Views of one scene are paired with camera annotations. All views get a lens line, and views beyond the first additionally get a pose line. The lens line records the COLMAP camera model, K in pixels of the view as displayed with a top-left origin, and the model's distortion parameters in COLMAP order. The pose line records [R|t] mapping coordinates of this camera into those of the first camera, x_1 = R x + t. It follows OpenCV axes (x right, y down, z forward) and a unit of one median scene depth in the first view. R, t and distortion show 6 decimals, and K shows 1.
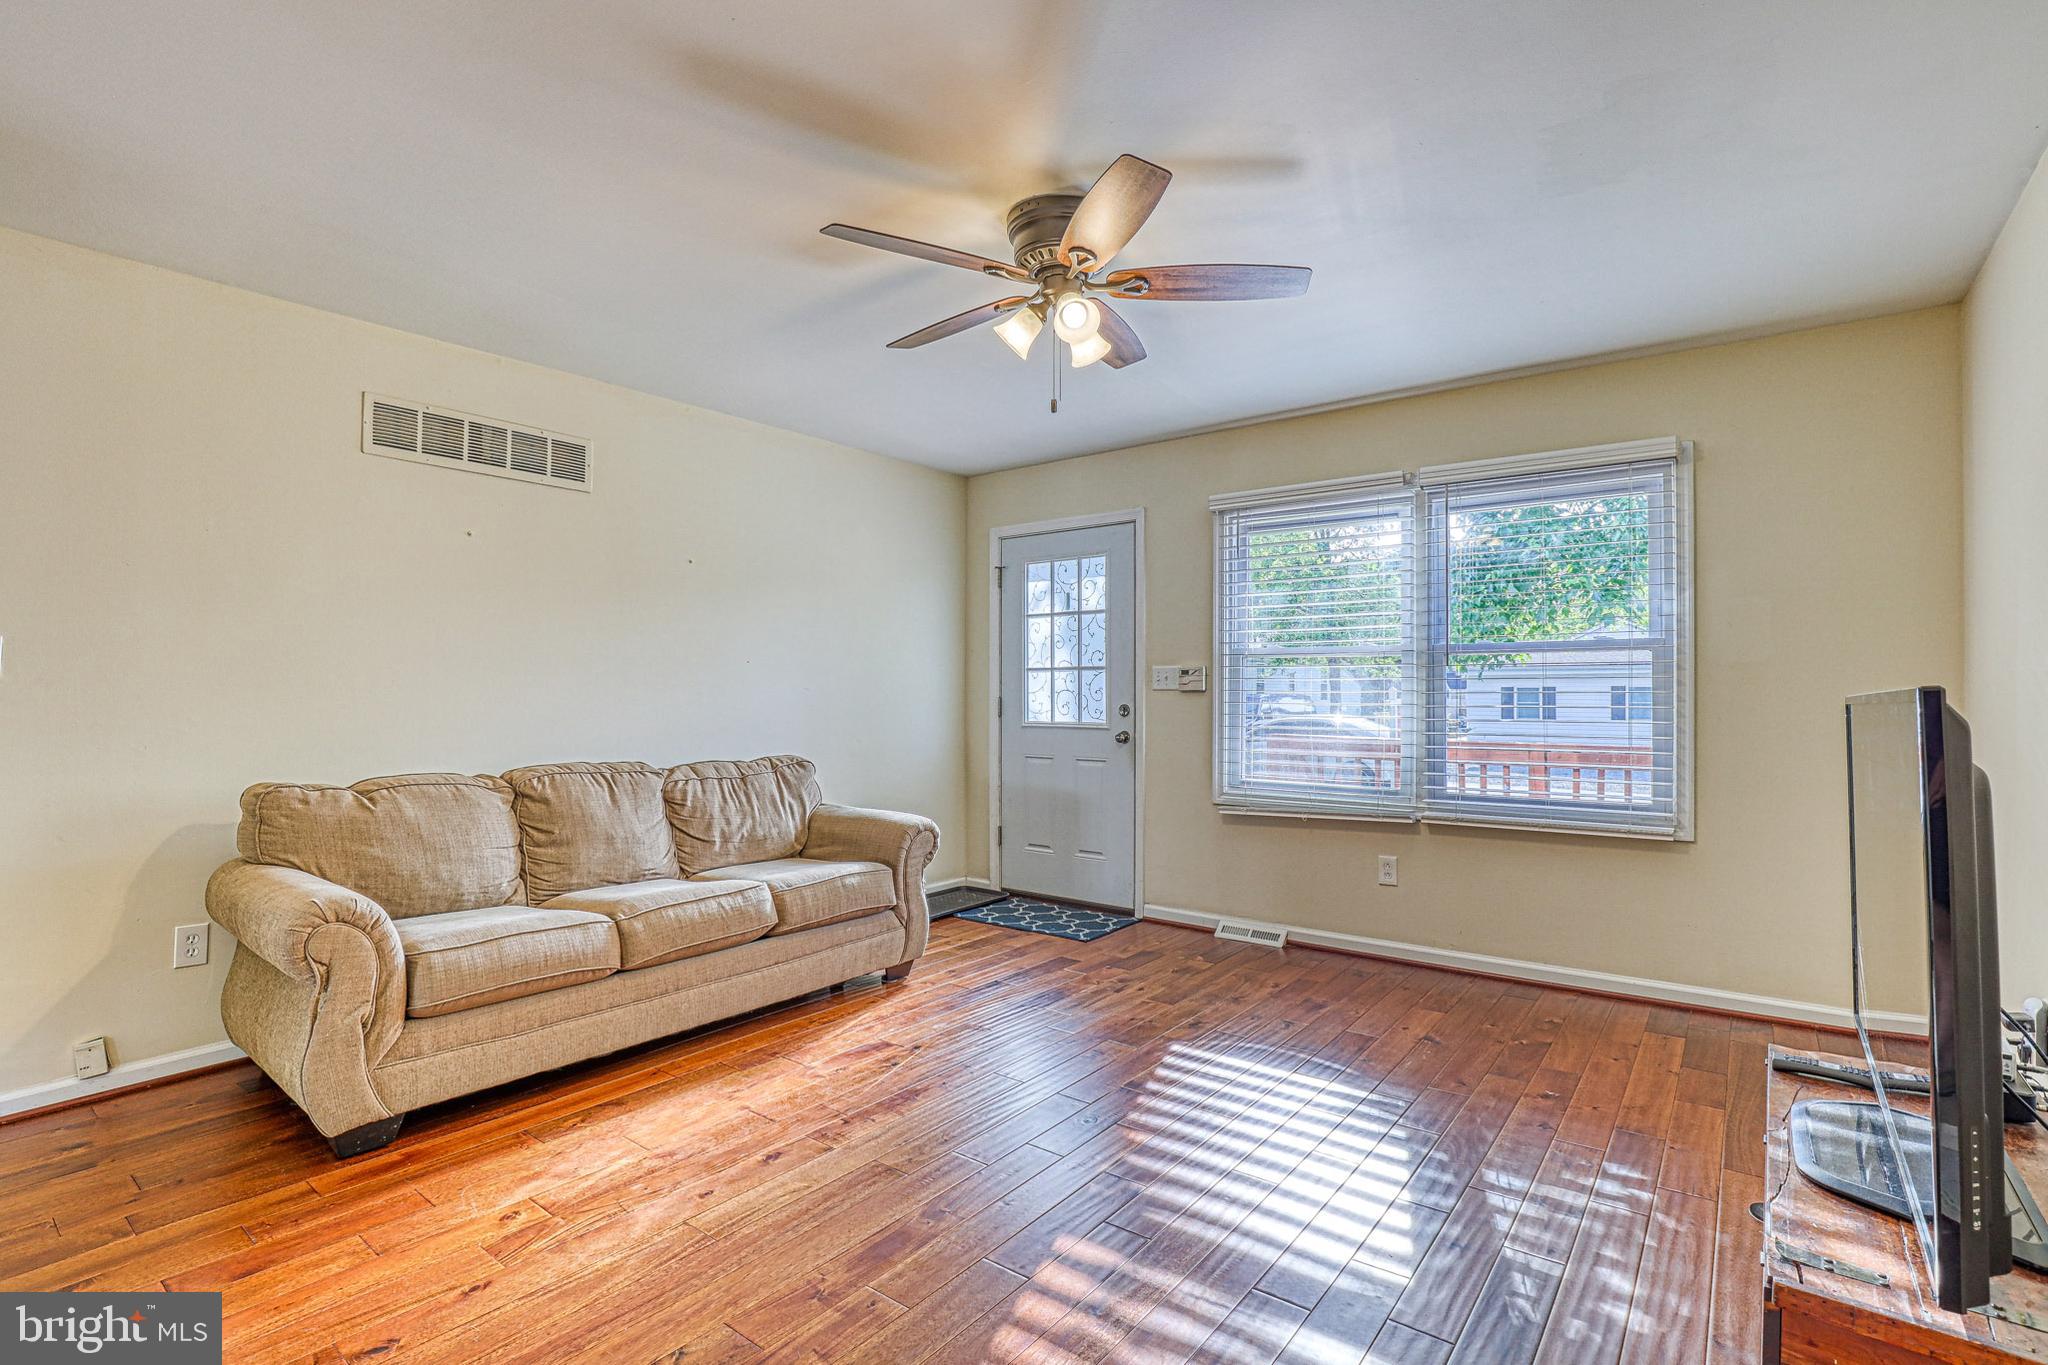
lens RADIAL K [[955.5, 0, 1039.2], [0, 955.5, 670.5], [0, 0, 1]] dist [-0.033124, 0.006695]
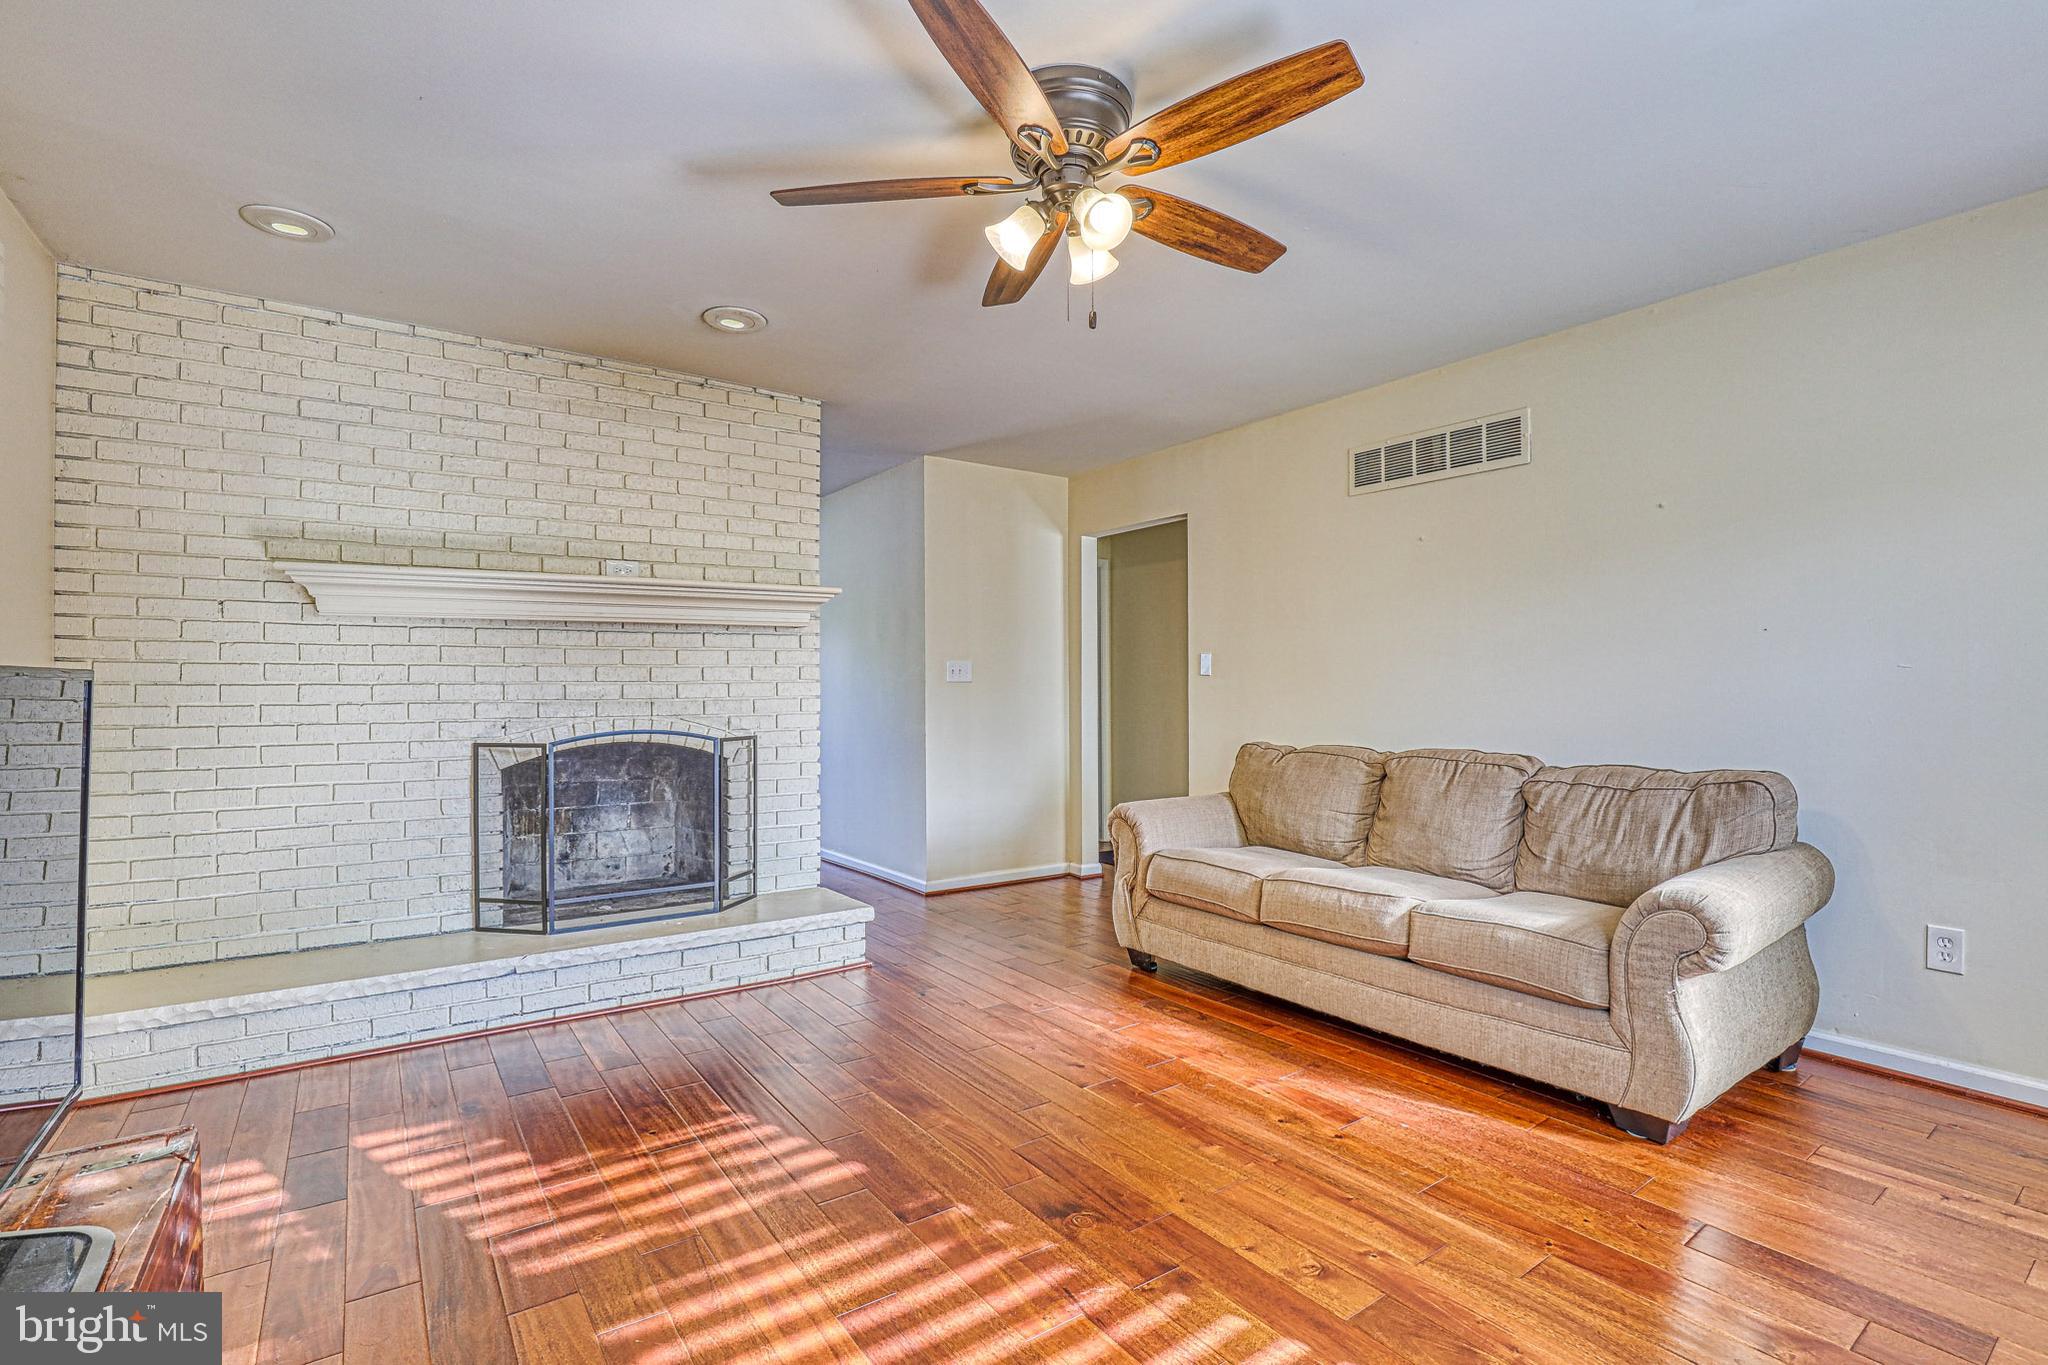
lens RADIAL K [[955.5, 0, 1062.2], [0, 955.5, 676.9], [0, 0, 1]] dist [-0.033124, 0.006695]
pose [[-0.279321, -0.018050, -0.960028, 0.633736], [0.024749, 0.999356, -0.025990, 0.039948], [0.959879, -0.031019, -0.278695, 0.956169]]
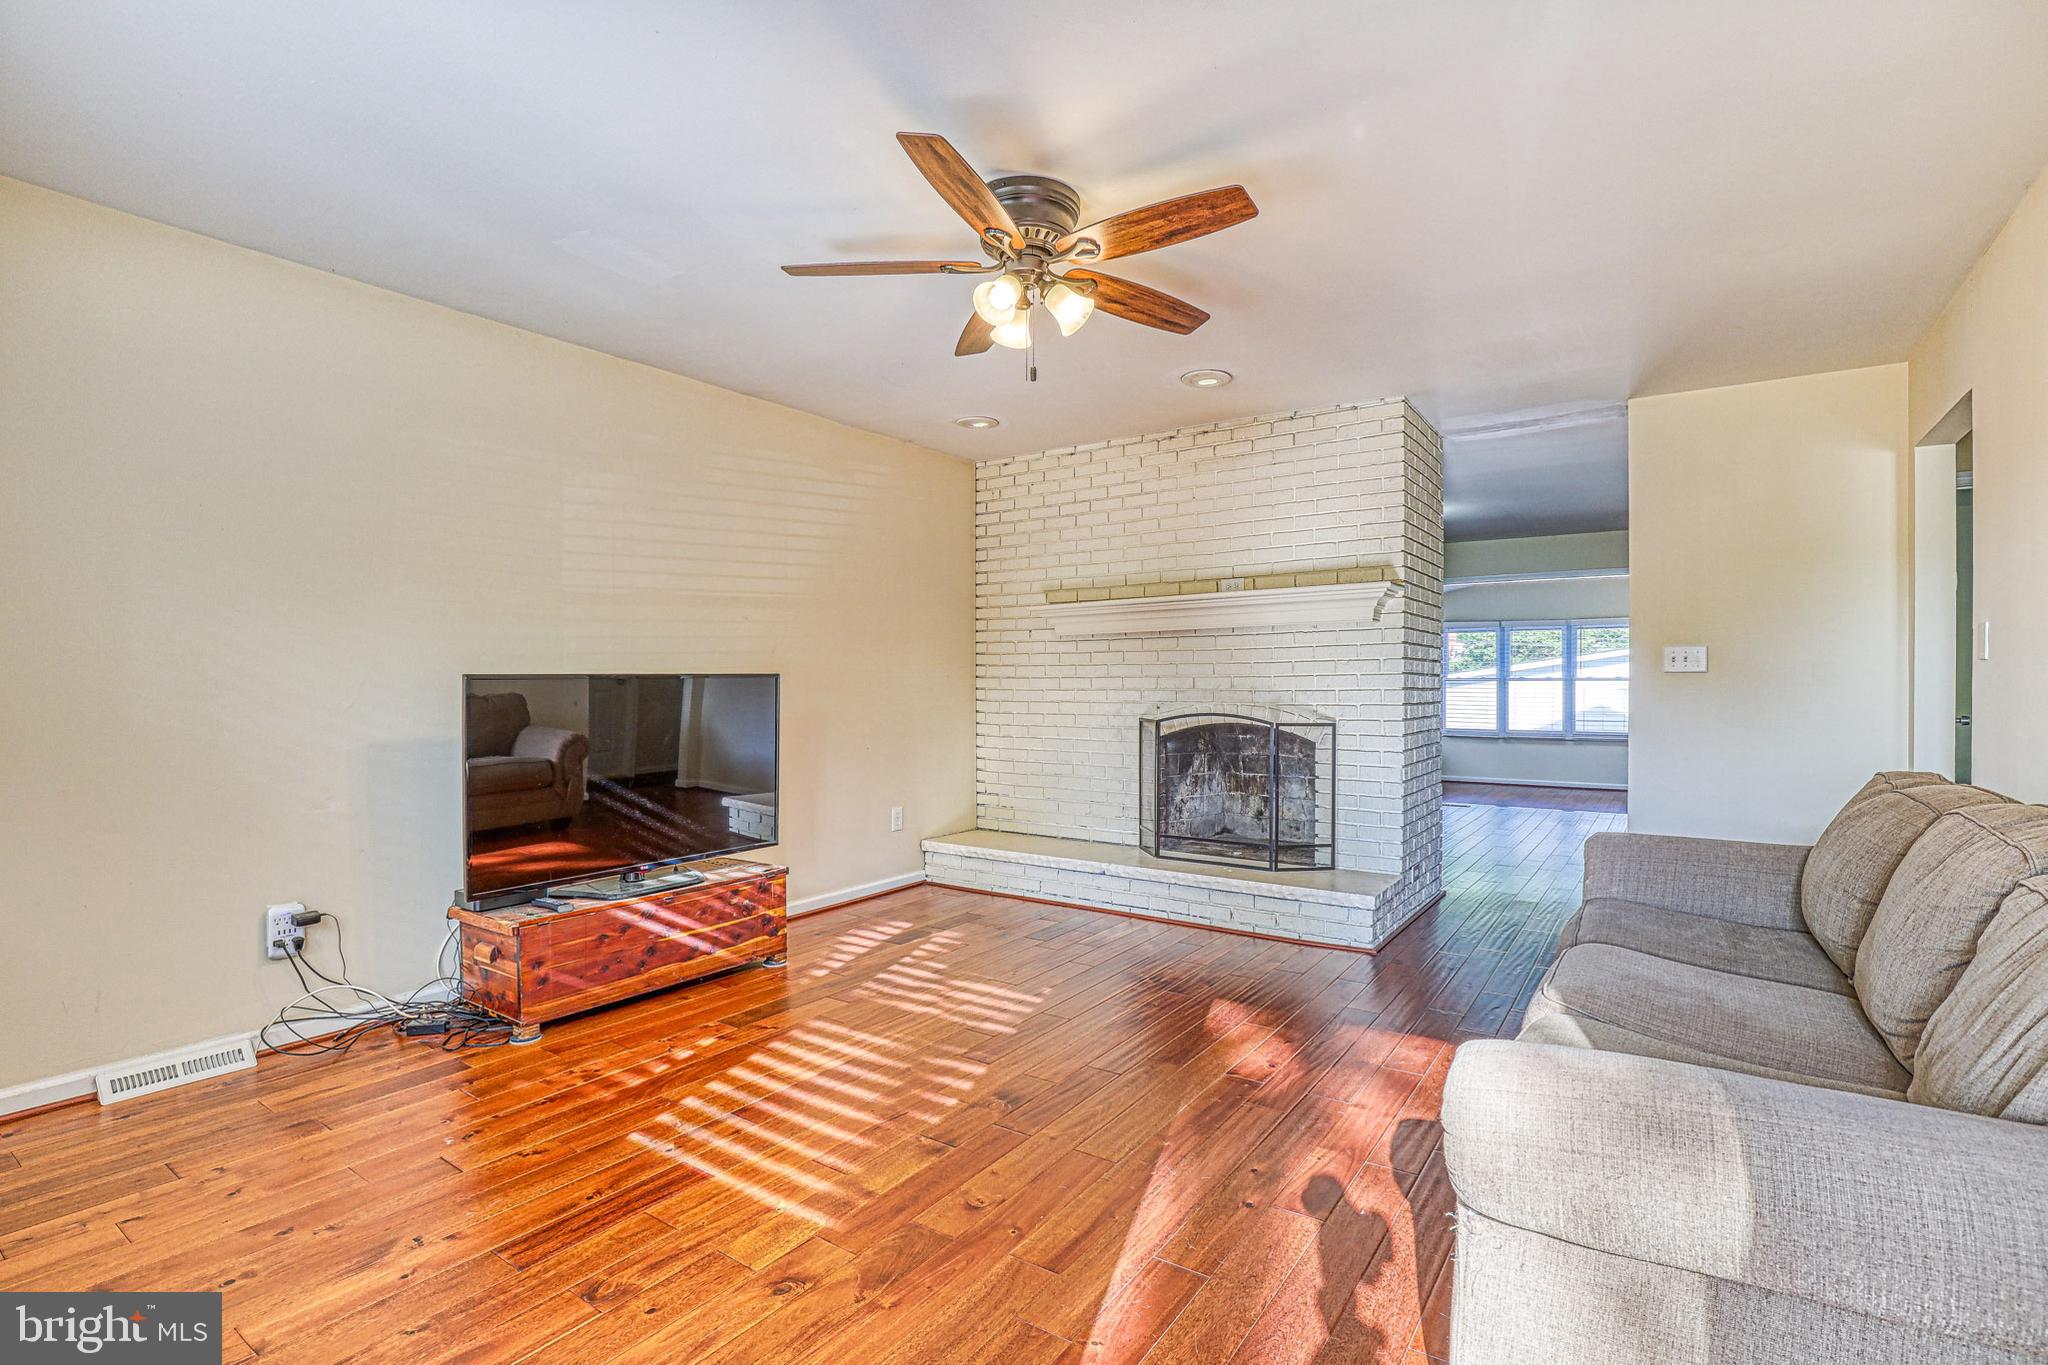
lens RADIAL K [[955.5, 0, 1045.7], [0, 955.5, 679.4], [0, 0, 1]] dist [-0.033124, 0.006695]
pose [[-0.998253, -0.006134, -0.058760, 0.050686], [-0.004637, 0.999662, -0.025568, 0.047711], [0.058897, -0.025251, -0.997945, 1.560416]]
